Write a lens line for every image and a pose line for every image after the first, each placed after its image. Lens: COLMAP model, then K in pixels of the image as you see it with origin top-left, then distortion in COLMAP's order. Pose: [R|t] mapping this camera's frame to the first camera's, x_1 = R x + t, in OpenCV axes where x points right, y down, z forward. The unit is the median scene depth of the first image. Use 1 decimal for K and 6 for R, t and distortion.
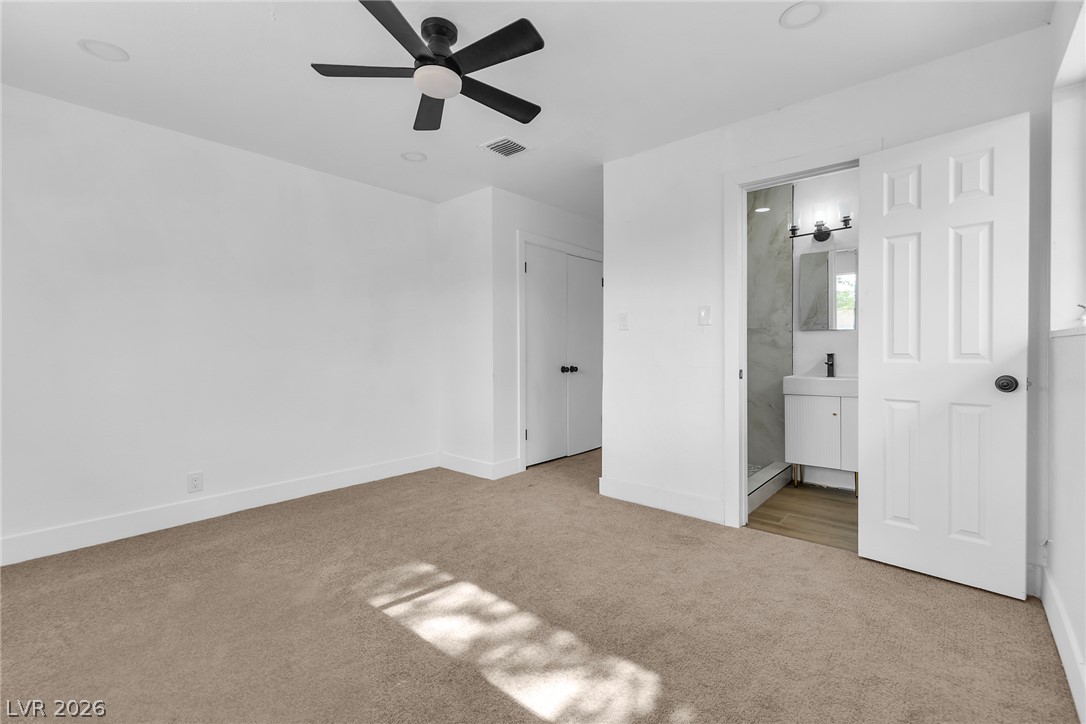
lens RADIAL K [[484.1, 0, 535.5], [0, 484.1, 355.6], [0, 0, 1]] dist [0.004538, -0.003052]
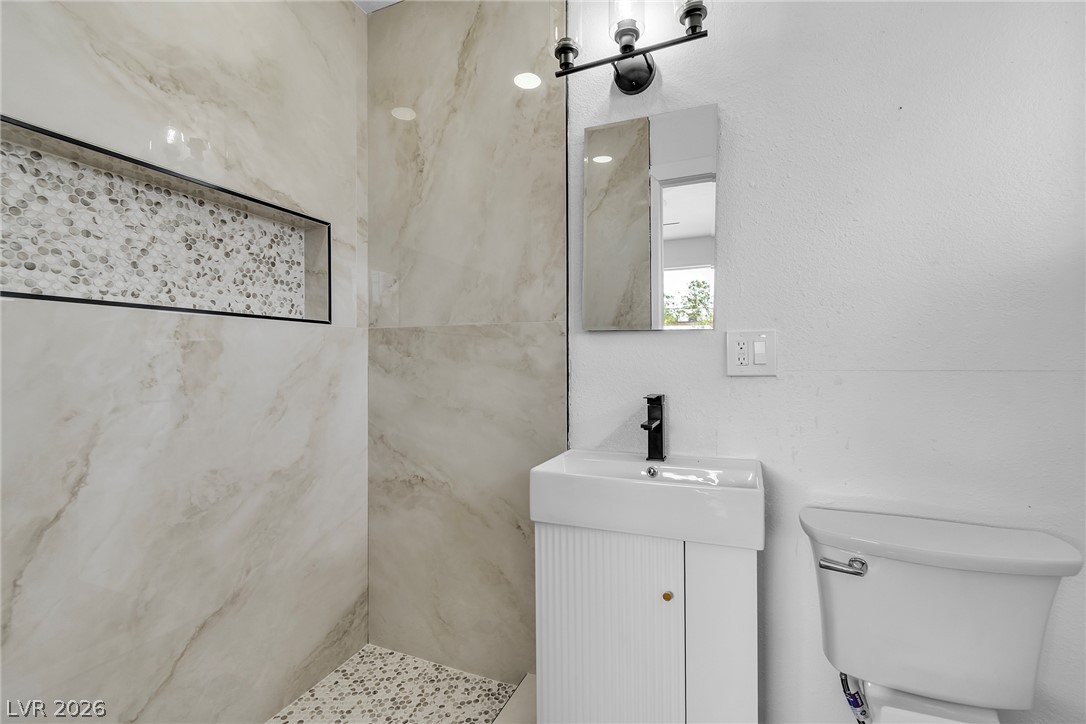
lens RADIAL K [[484.1, 0, 543.4], [0, 484.1, 362.9], [0, 0, 1]] dist [0.004538, -0.003052]
pose [[0.948588, 0.000690, 0.316513, 0.403961], [0.001244, 0.999982, -0.005910, -0.026057], [-0.316511, 0.006000, 0.948570, 0.664965]]
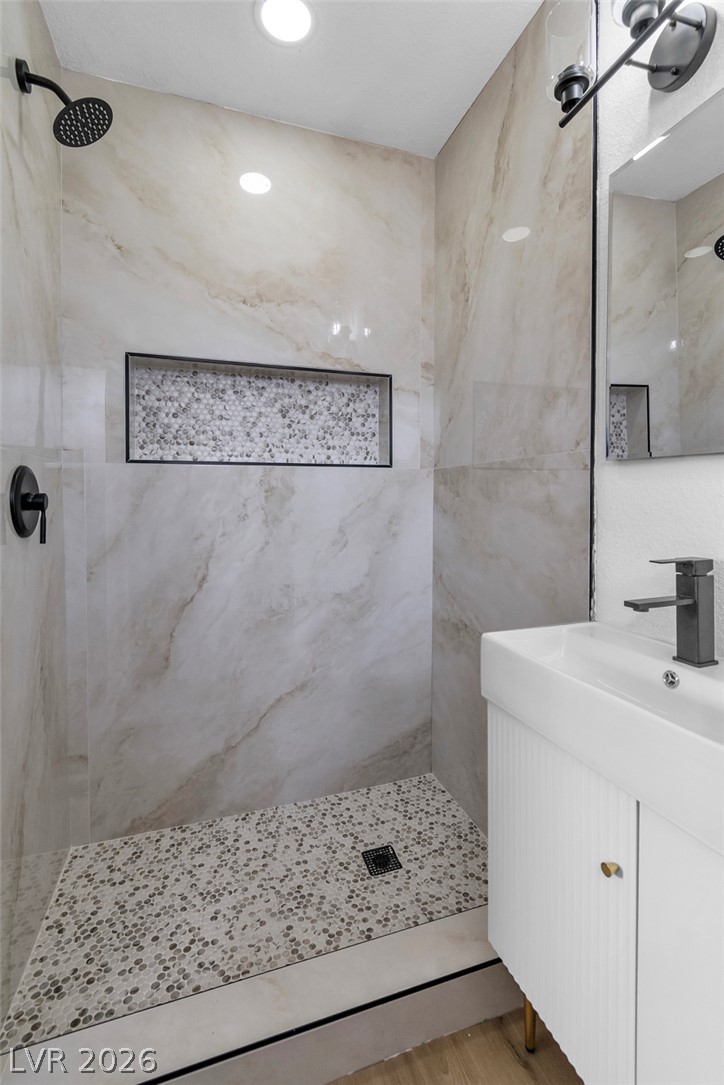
lens RADIAL K [[490.6, 0, 362.1], [0, 490.6, 509.4], [0, 0, 1]] dist [0.003148, -0.000209]
pose [[0.863007, 0.012746, -0.505031, 0.576161], [-0.005471, 0.999859, 0.015885, -0.030029], [0.505162, -0.010946, 0.862955, 0.706295]]
